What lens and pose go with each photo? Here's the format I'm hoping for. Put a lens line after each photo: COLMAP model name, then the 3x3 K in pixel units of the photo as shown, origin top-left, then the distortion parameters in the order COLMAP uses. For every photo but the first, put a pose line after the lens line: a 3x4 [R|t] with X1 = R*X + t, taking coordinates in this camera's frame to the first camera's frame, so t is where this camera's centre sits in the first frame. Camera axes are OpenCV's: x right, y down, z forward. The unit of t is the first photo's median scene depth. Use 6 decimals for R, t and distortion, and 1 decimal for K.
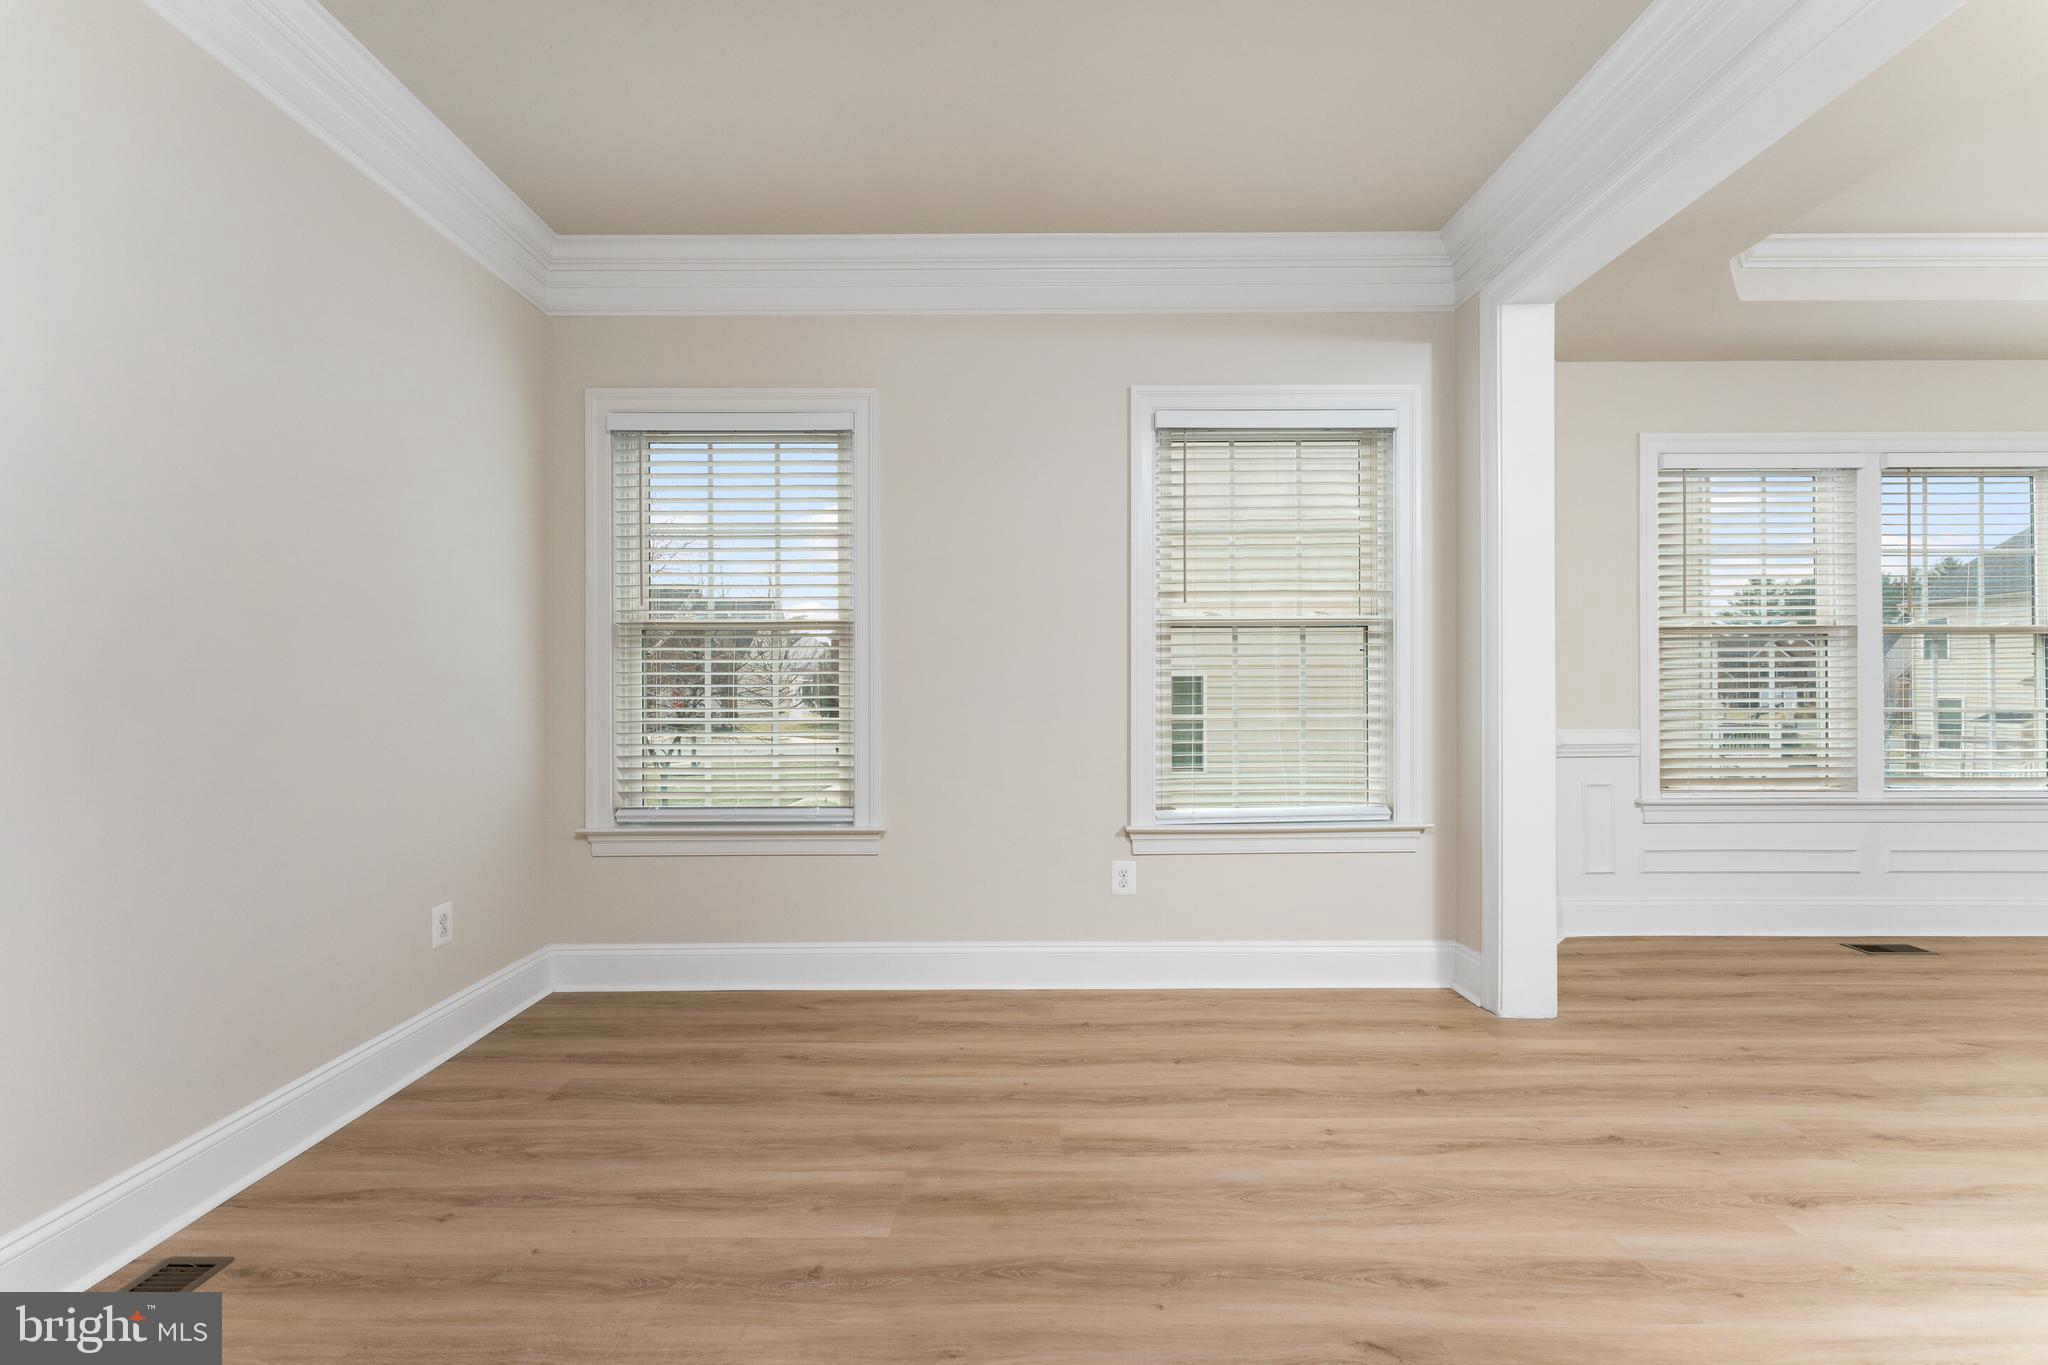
lens RADIAL K [[826.9, 0, 1024.6], [0, 826.9, 699.1], [0, 0, 1]] dist [0.004330, 0.000702]
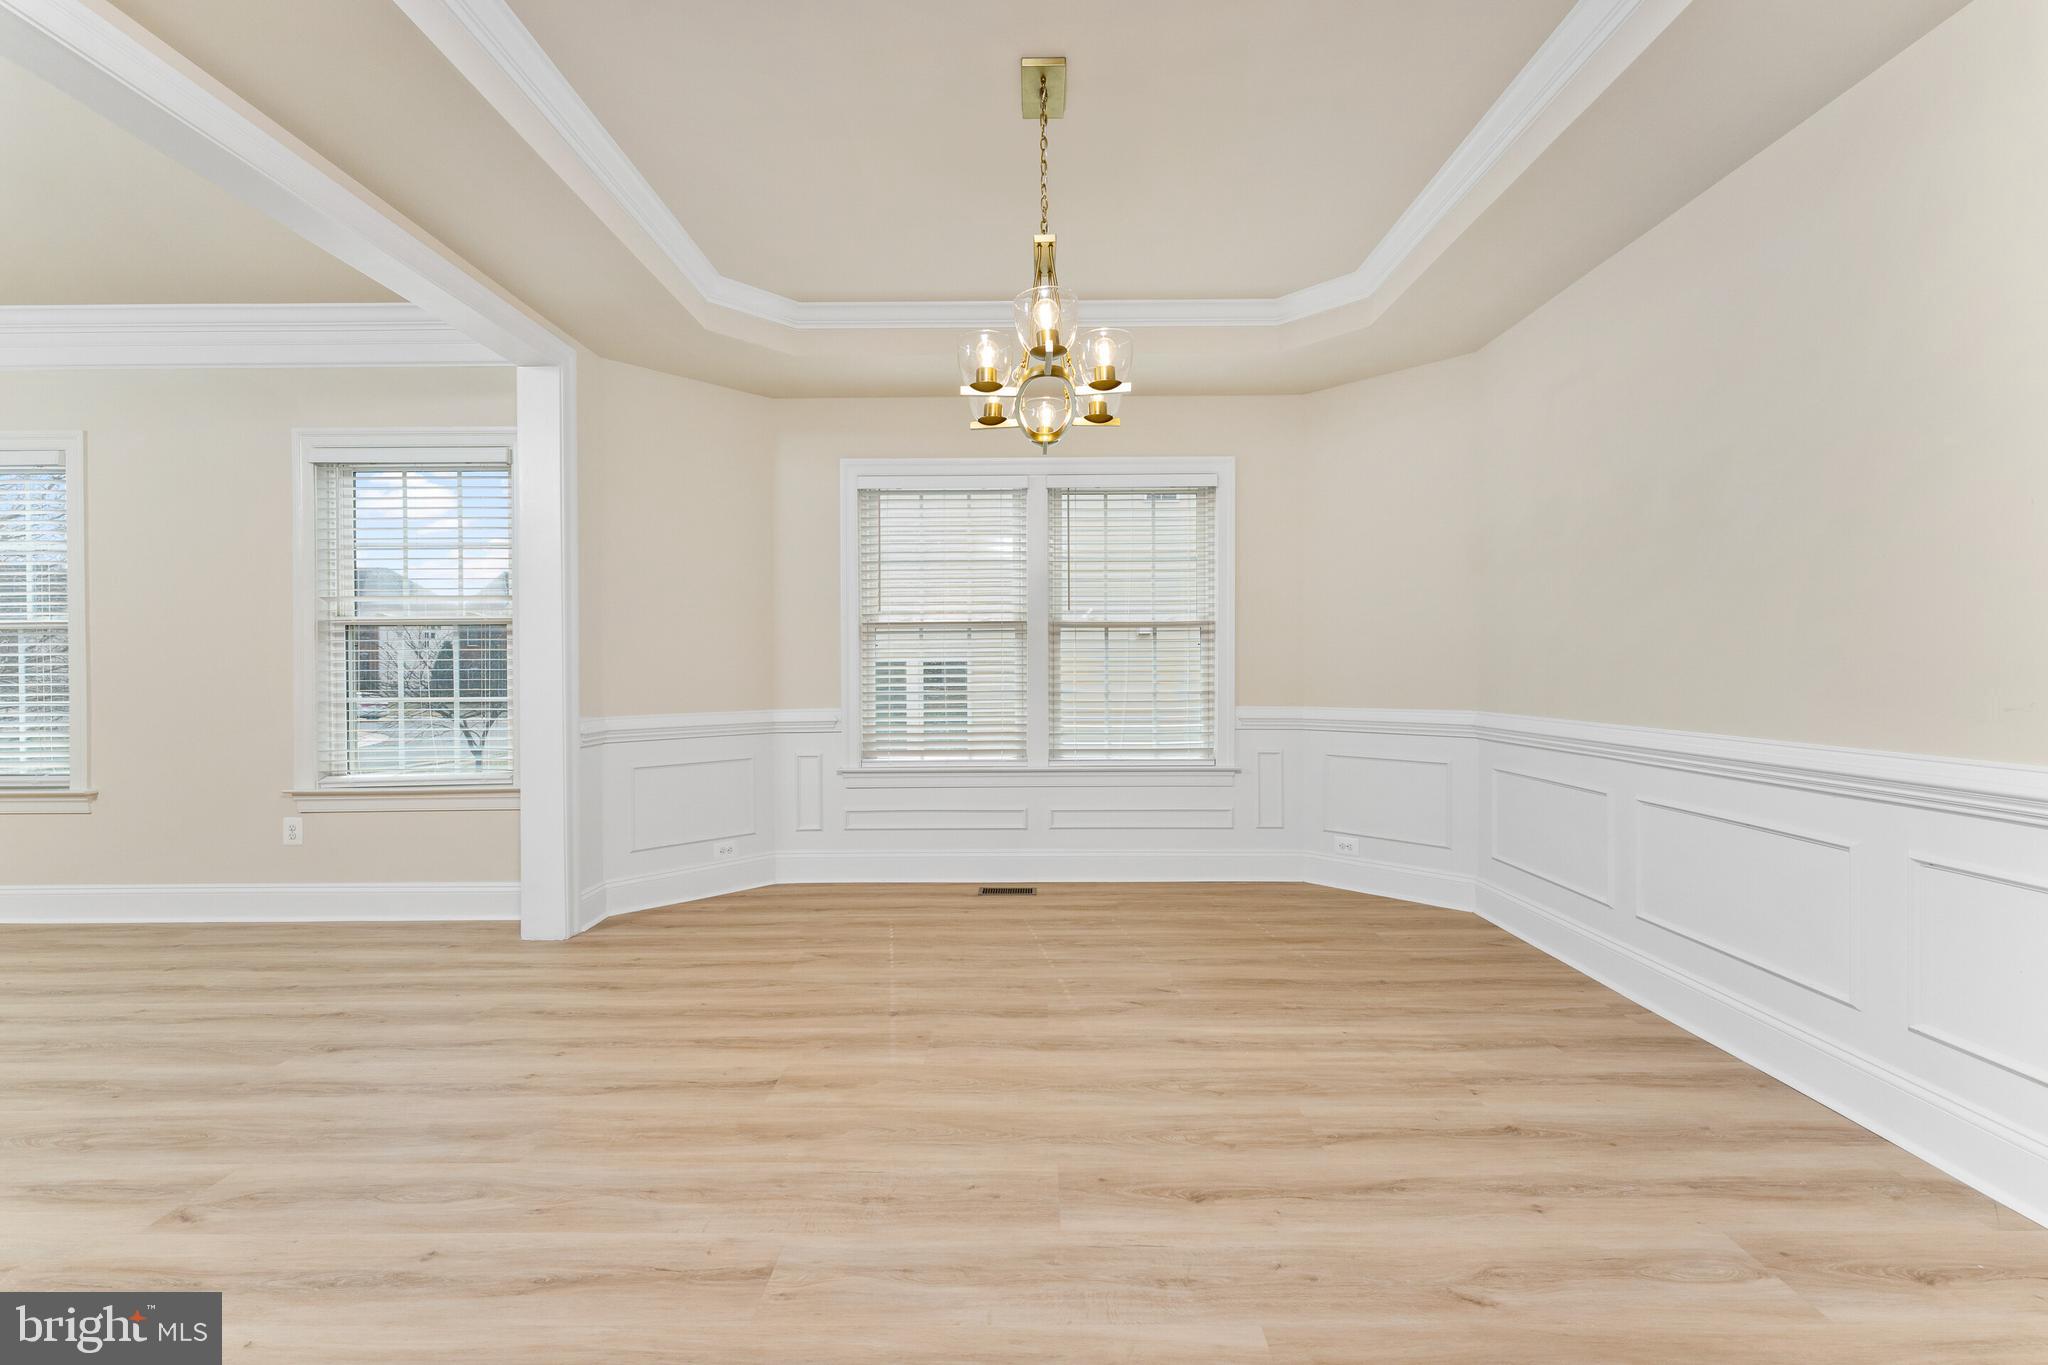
lens RADIAL K [[826.9, 0, 1029.3], [0, 826.9, 675.2], [0, 0, 1]] dist [0.004330, 0.000702]
pose [[0.999949, -0.004280, -0.009160, 1.211765], [0.004044, 0.999664, -0.025587, 0.023424], [0.009267, 0.025549, 0.999631, -0.208664]]
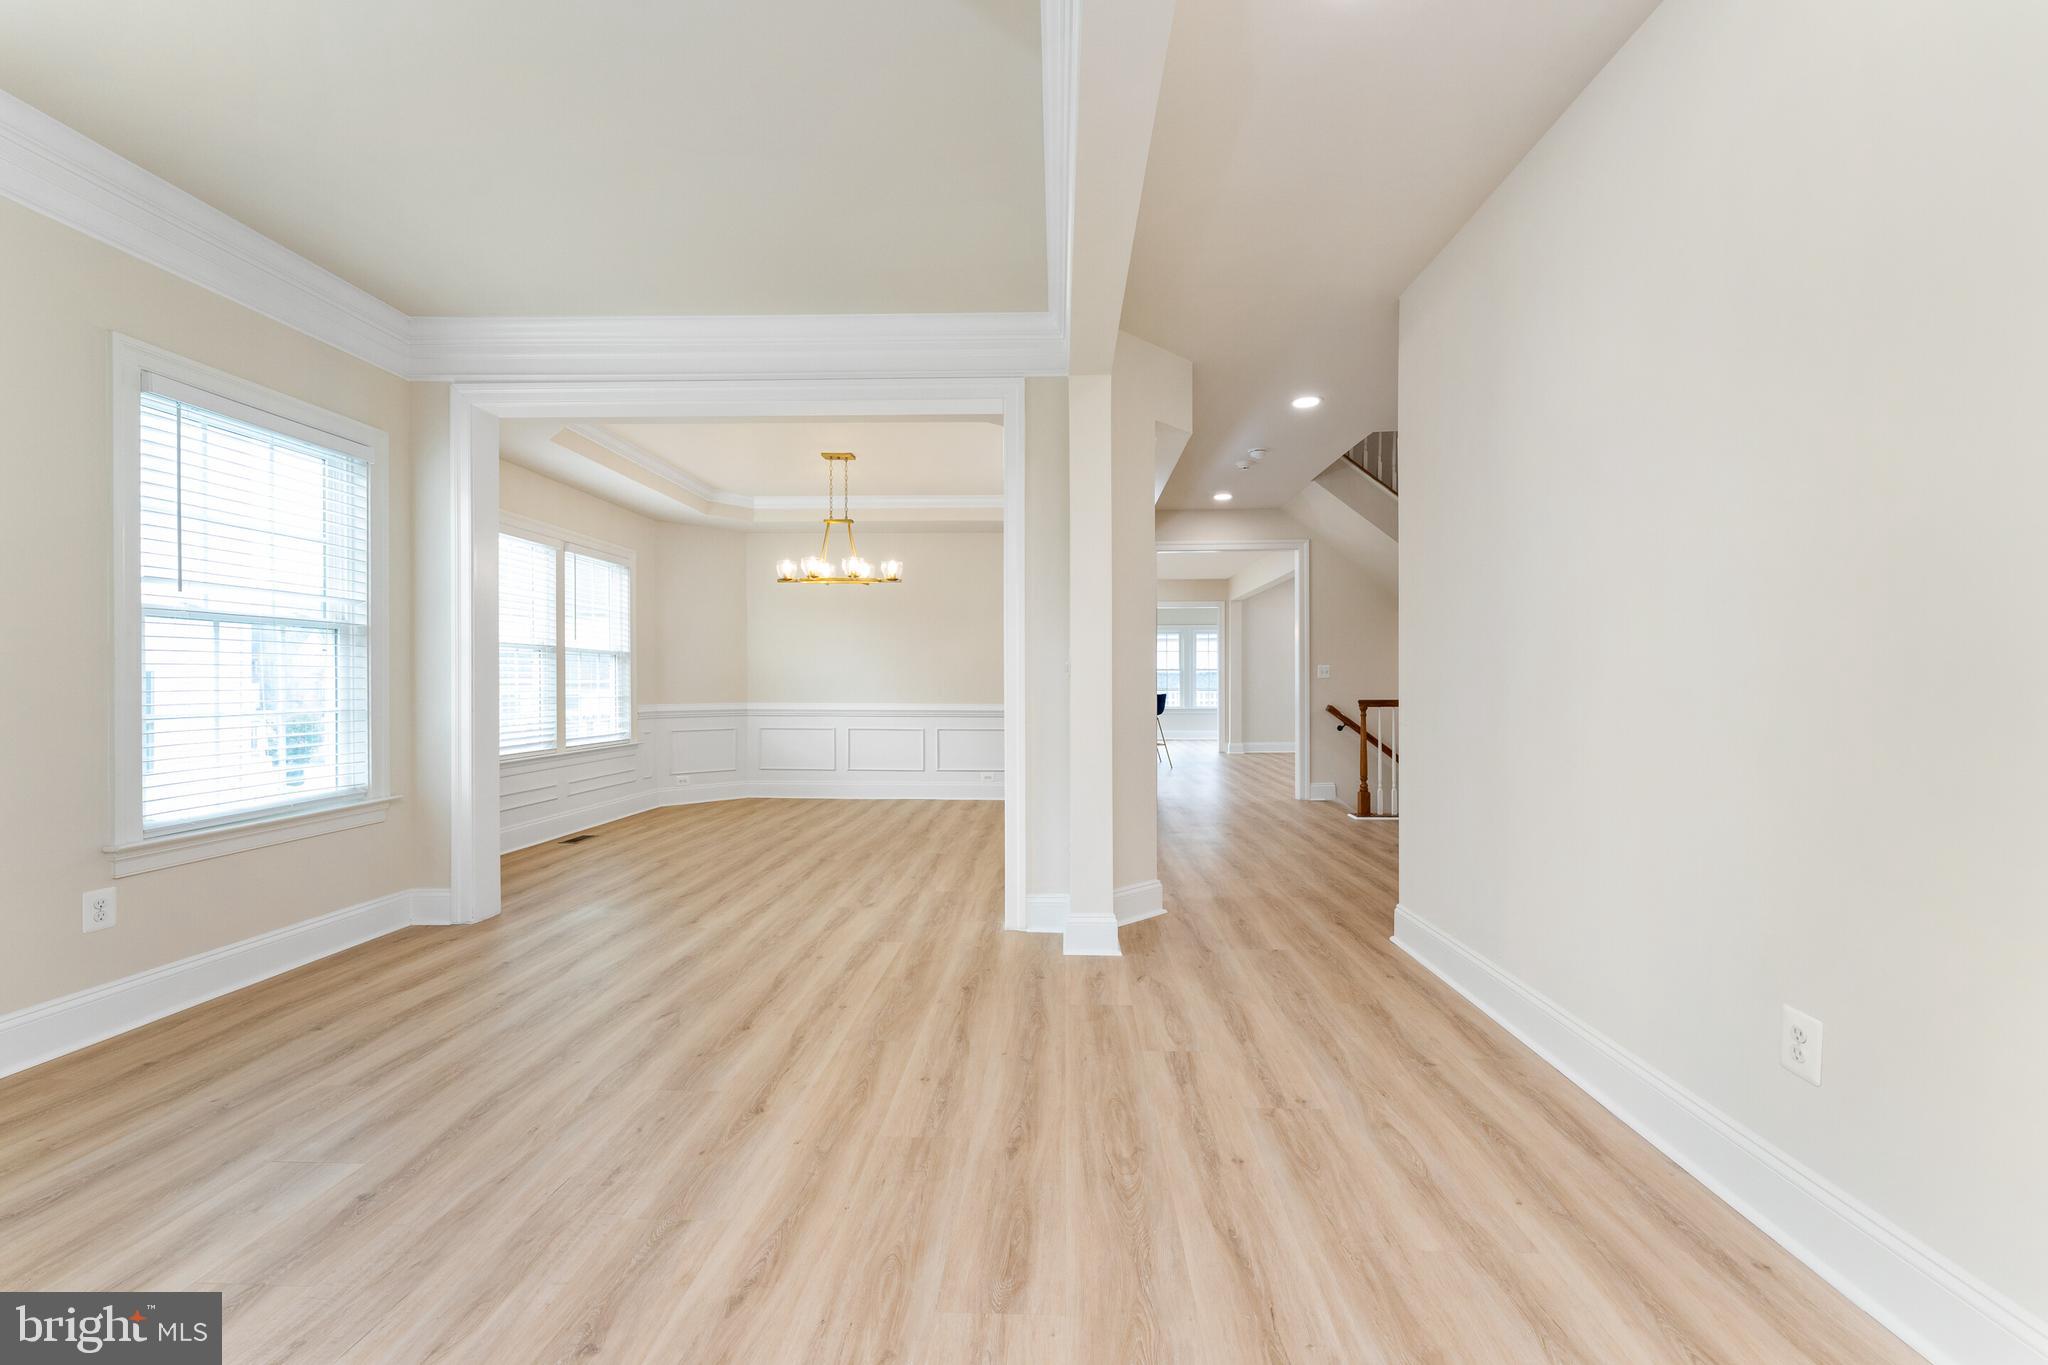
lens RADIAL K [[826.9, 0, 1033.6], [0, 826.9, 678.9], [0, 0, 1]] dist [0.004330, 0.000702]
pose [[0.052464, -0.003809, 0.998616, -0.679543], [0.015443, 0.999876, 0.003003, -0.007047], [-0.998503, 0.015264, 0.052517, 0.000968]]
